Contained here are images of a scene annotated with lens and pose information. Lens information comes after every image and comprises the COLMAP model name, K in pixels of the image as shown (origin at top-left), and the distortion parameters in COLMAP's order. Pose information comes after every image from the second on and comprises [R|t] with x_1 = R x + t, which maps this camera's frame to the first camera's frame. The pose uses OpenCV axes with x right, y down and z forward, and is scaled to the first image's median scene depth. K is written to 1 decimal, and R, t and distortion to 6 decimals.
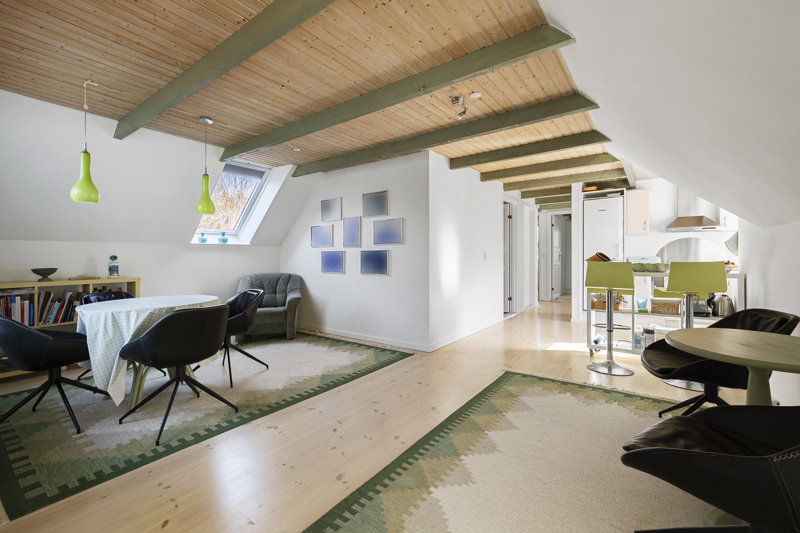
lens RADIAL K [[336.5, 0, 400.1], [0, 336.5, 255.8], [0, 0, 1]] dist [0.000217, 0.000295]
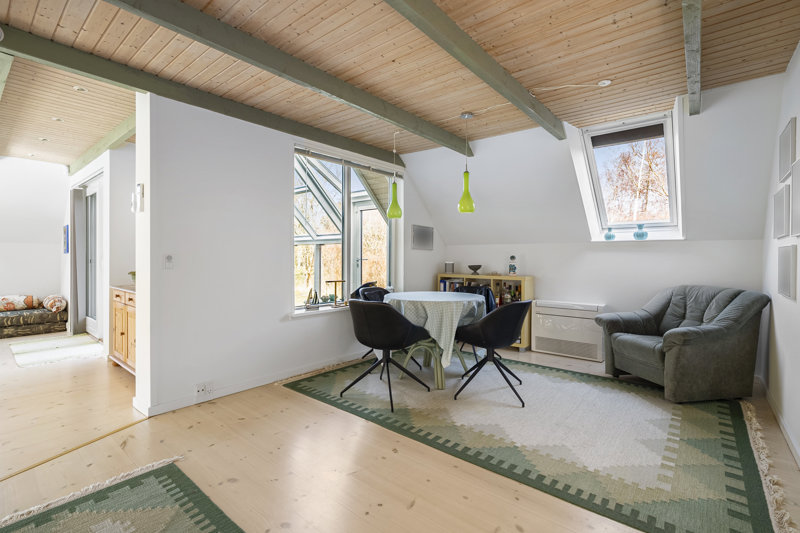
lens RADIAL K [[369.5, 0, 400.2], [0, 369.5, 254.4], [0, 0, 1]] dist [-0.002242, 0.000297]
pose [[-0.042519, -0.001813, -0.999094, 0.501530], [-0.004020, 0.999991, -0.001643, -0.001699], [0.999088, 0.003947, -0.042526, 0.876124]]
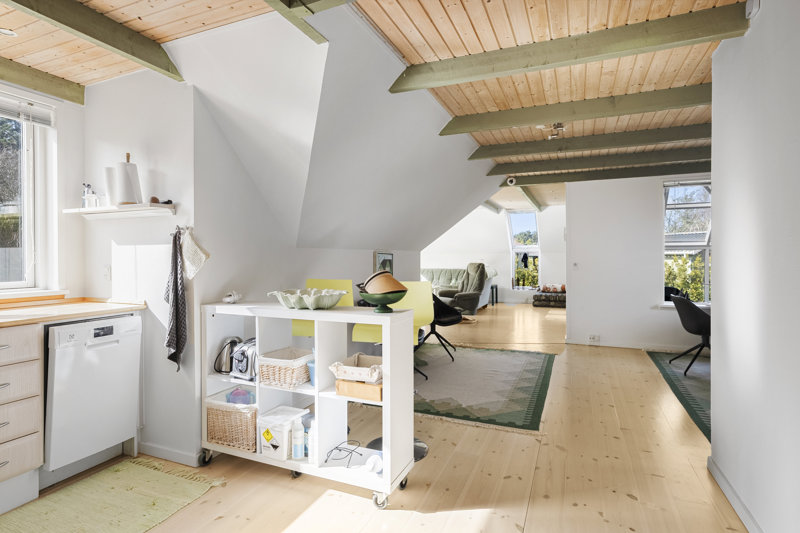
lens RADIAL K [[431.0, 0, 400.0], [0, 431.0, 266.5], [0, 0, 1]] dist [-0.034692, 0.028105]
pose [[-0.970605, 0.015826, -0.240158, 0.877568], [0.010287, 0.999652, 0.024298, -0.037820], [0.240459, 0.021113, -0.970430, 1.946459]]
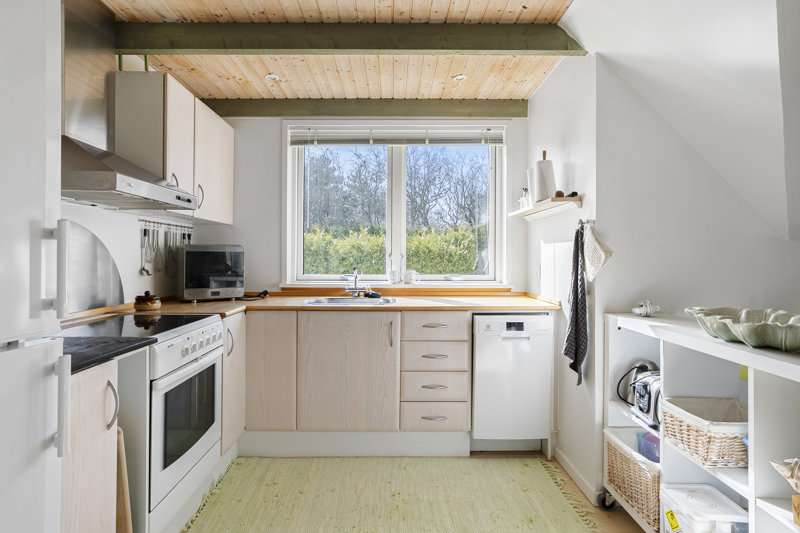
lens RADIAL K [[407.6, 0, 398.0], [0, 407.6, 258.6], [0, 0, 1]] dist [-0.018874, 0.019537]
pose [[-0.598372, 0.003239, 0.801212, 0.731330], [0.003774, 0.999992, -0.001224, -0.035381], [-0.801210, 0.002292, -0.598379, 1.711000]]
